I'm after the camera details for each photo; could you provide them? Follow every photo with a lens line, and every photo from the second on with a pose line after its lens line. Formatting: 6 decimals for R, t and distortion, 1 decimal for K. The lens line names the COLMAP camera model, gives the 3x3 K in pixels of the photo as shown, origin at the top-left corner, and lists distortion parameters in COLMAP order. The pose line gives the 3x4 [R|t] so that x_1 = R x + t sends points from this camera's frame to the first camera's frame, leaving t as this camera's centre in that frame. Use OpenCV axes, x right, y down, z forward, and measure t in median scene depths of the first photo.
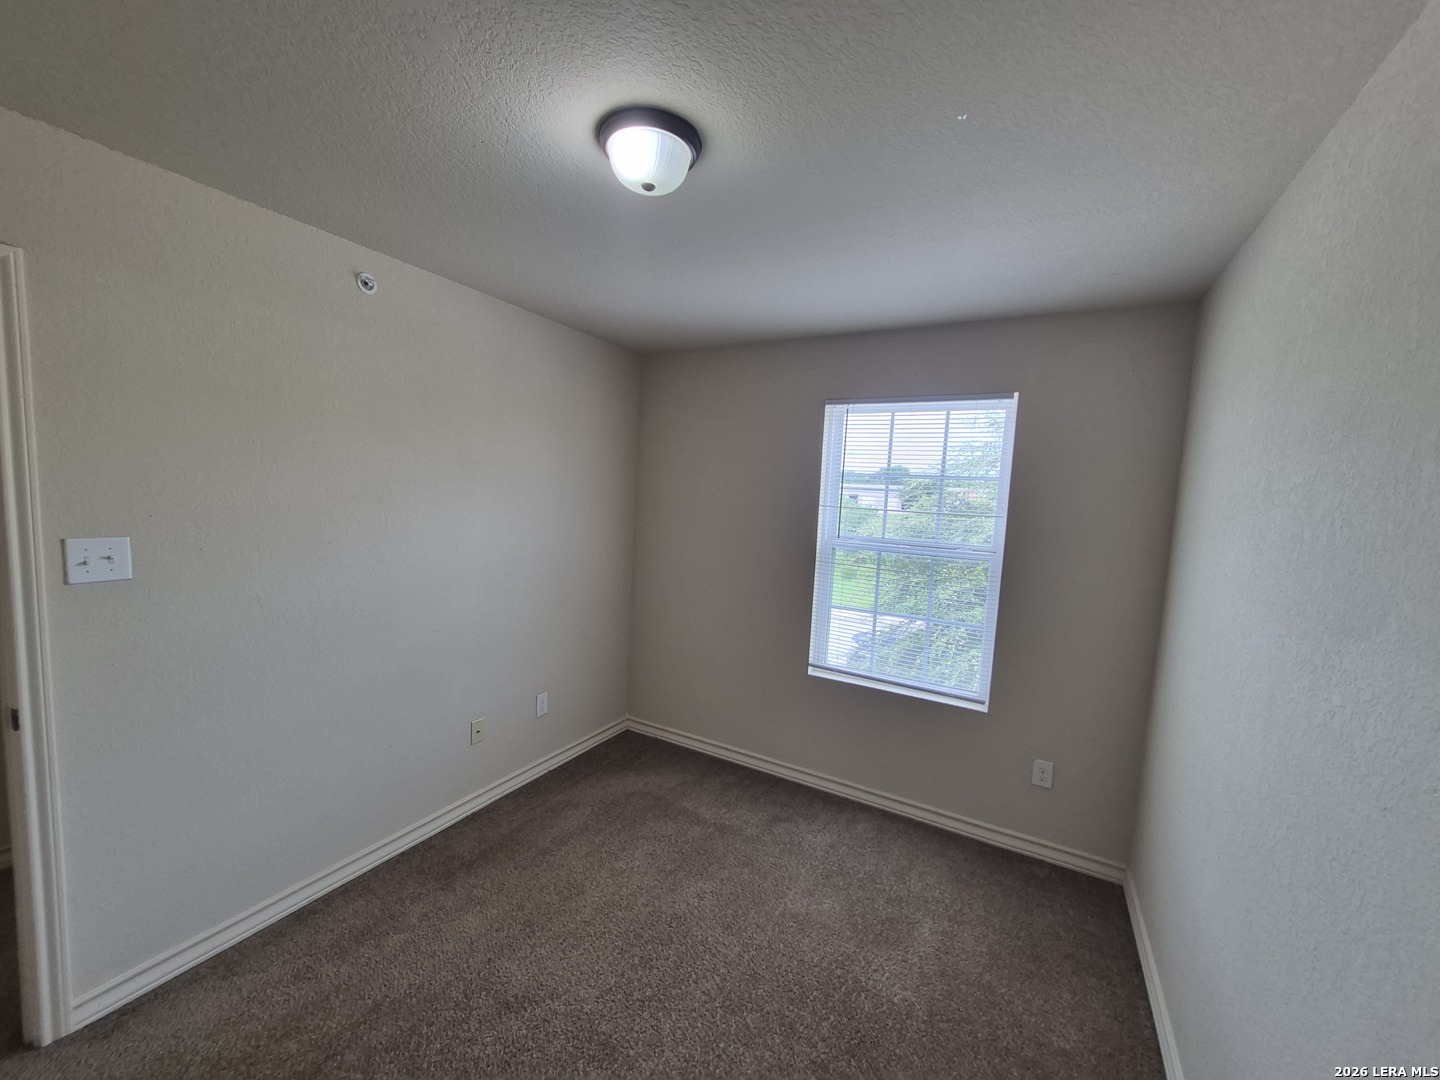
lens RADIAL K [[566.6, 0, 719.0], [0, 566.6, 547.2], [0, 0, 1]] dist [0.003477, 0.000817]
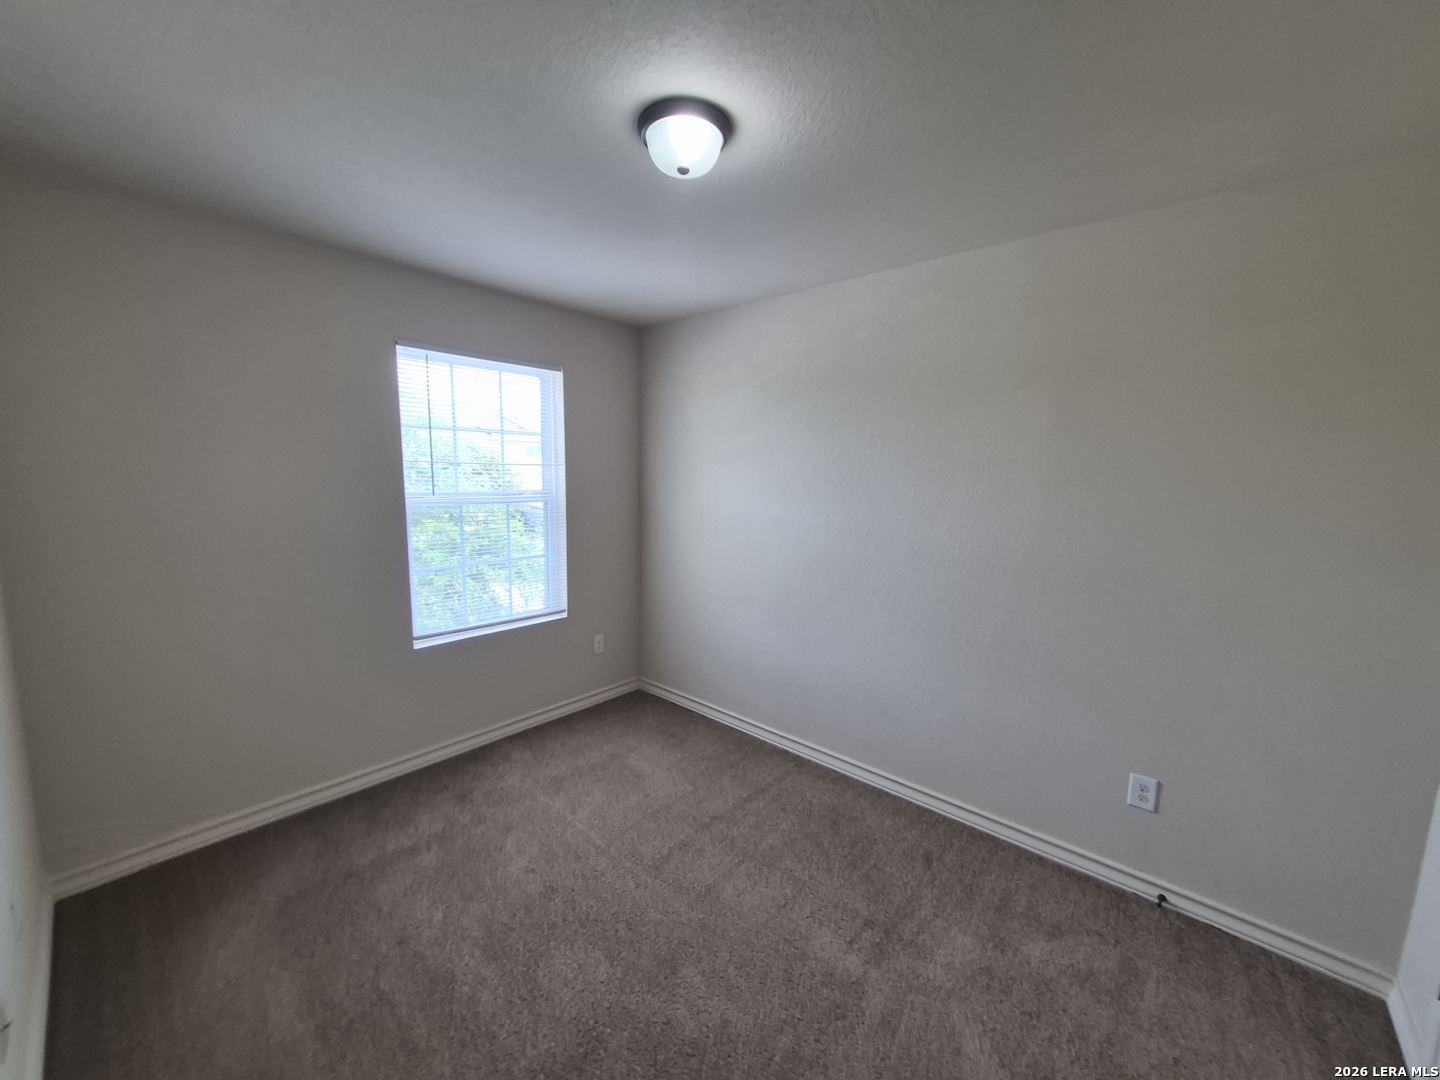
lens RADIAL K [[566.6, 0, 721.3], [0, 566.6, 539.9], [0, 0, 1]] dist [0.003477, 0.000817]
pose [[0.204572, -0.175466, 0.962996, -0.652748], [0.078424, 0.983578, 0.162556, -0.063532], [-0.975705, 0.042267, 0.214973, 0.358020]]
